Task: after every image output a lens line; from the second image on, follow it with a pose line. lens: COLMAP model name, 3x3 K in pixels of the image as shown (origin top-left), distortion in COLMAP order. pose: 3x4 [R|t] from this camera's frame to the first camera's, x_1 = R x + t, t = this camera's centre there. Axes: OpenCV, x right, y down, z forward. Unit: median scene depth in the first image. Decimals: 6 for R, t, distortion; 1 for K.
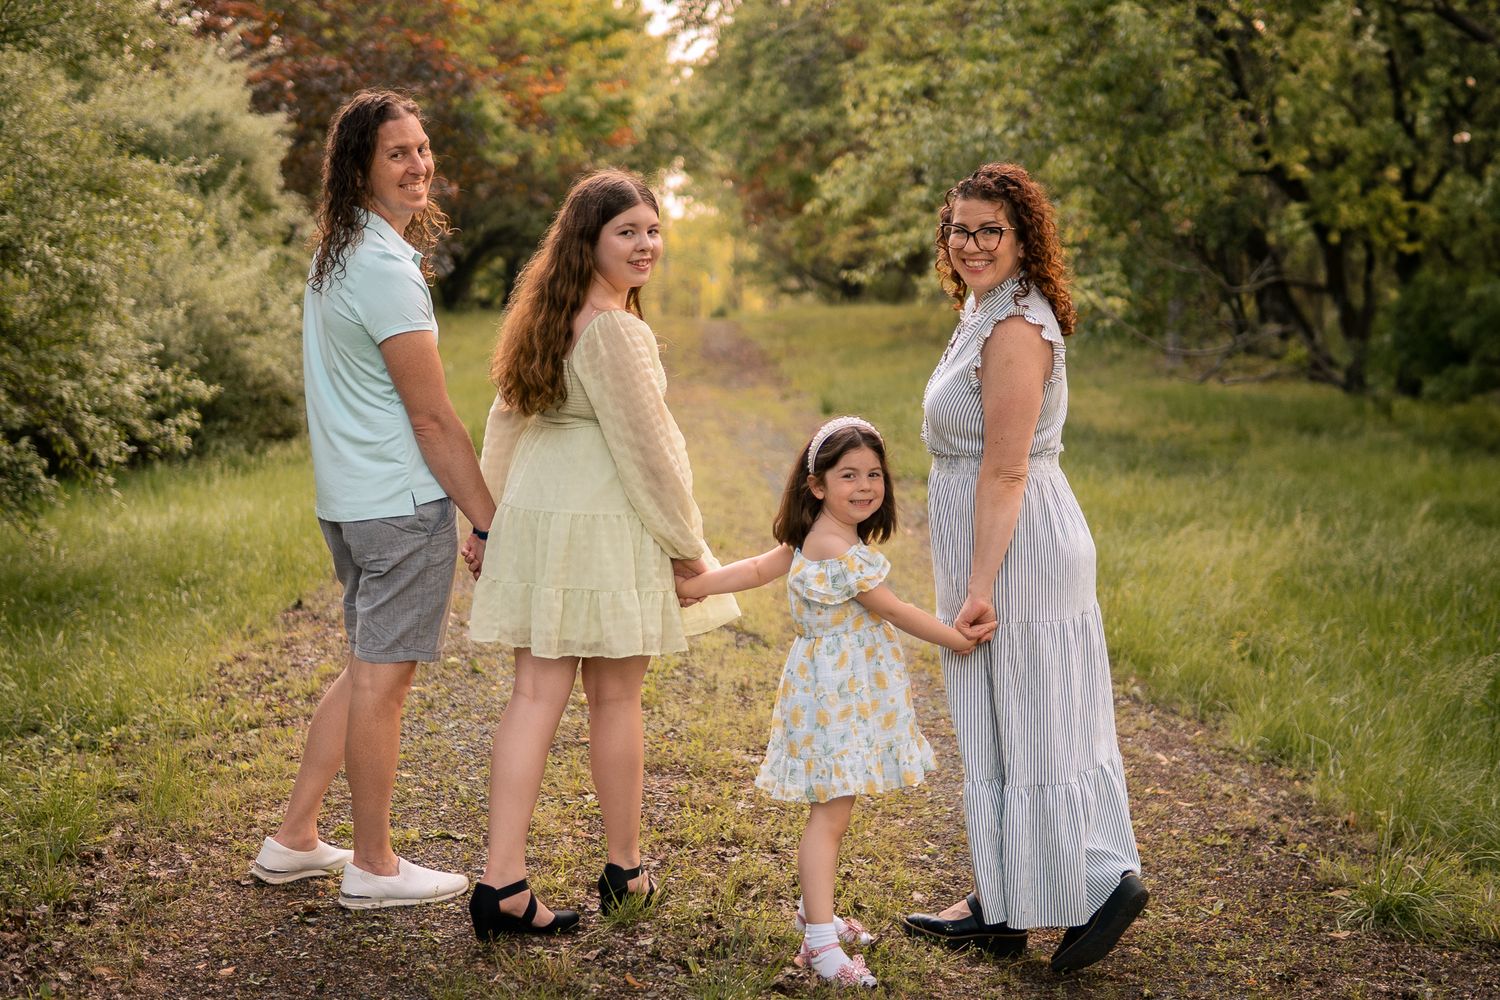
lens RADIAL K [[1964.9, 0, 750.0], [0, 1964.9, 500.0], [0, 0, 1]] dist [-0.144493, -0.082062]
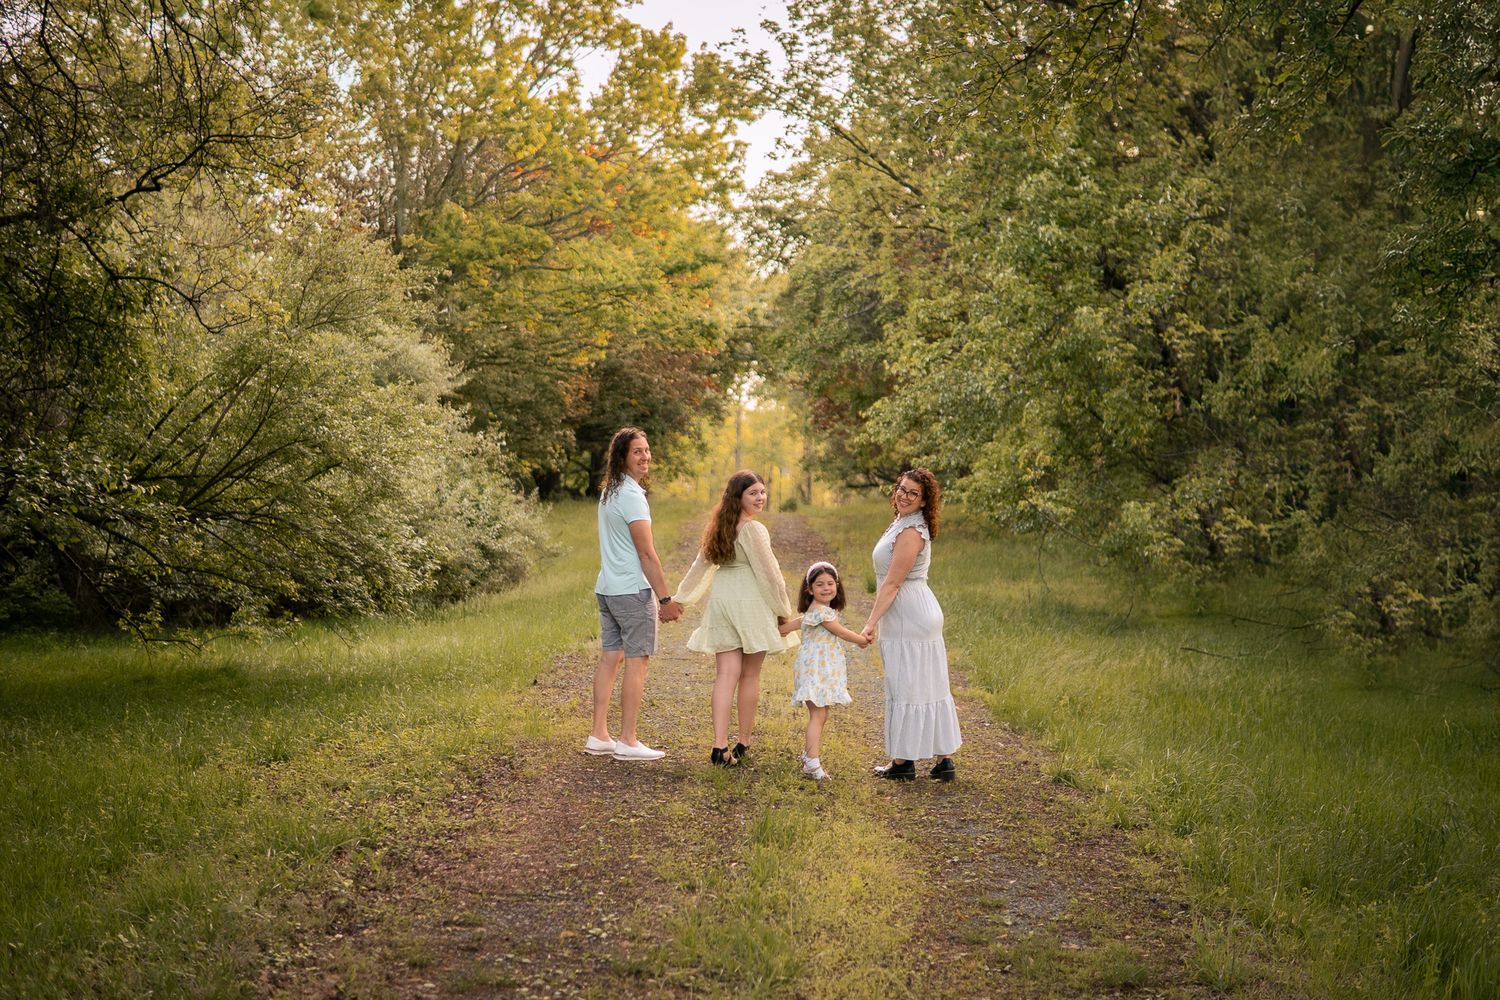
lens RADIAL K [[1964.9, 0, 750.0], [0, 1964.9, 500.0], [0, 0, 1]] dist [-0.144493, -0.082062]
pose [[0.999119, 0.021690, -0.035934, 0.003456], [-0.025067, 0.995029, -0.096382, 0.011911], [0.033665, 0.097198, 0.994696, -0.156129]]
